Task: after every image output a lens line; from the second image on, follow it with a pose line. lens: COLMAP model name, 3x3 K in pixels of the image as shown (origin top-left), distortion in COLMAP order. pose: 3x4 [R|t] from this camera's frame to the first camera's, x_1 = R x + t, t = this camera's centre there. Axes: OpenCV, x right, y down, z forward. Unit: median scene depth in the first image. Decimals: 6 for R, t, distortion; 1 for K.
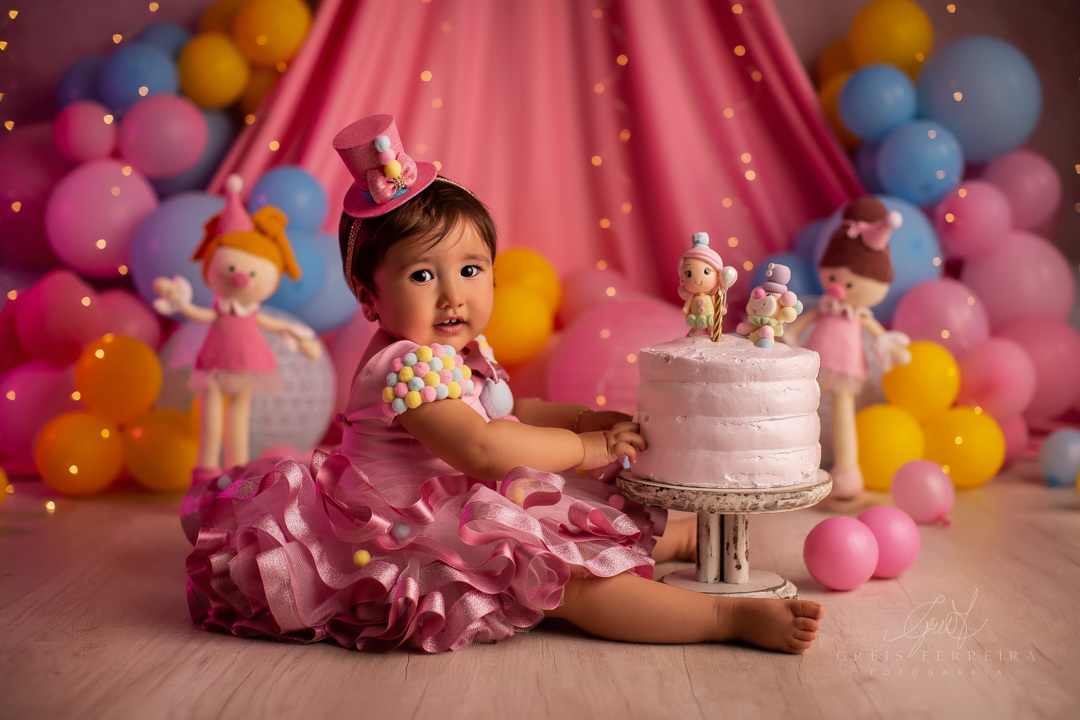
lens RADIAL K [[1648.1, 0, 538.1], [0, 1648.1, 357.2], [0, 0, 1]] dist [-0.096943, 0.000000]
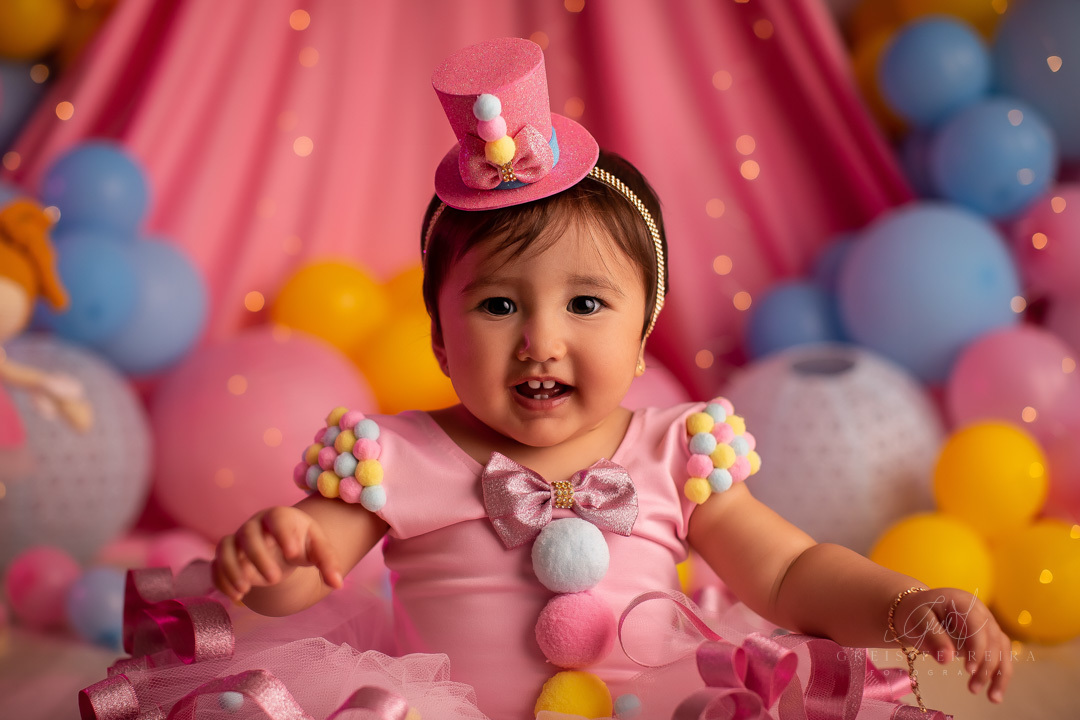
lens RADIAL K [[1648.1, 0, 495.2], [0, 1648.1, 360.4], [0, 0, 1]] dist [-0.096943, 0.000000]
pose [[0.998635, 0.028547, -0.043748, 0.053350], [-0.028051, 0.999536, 0.011904, -0.034941], [0.044067, -0.010660, 0.998972, 0.294517]]
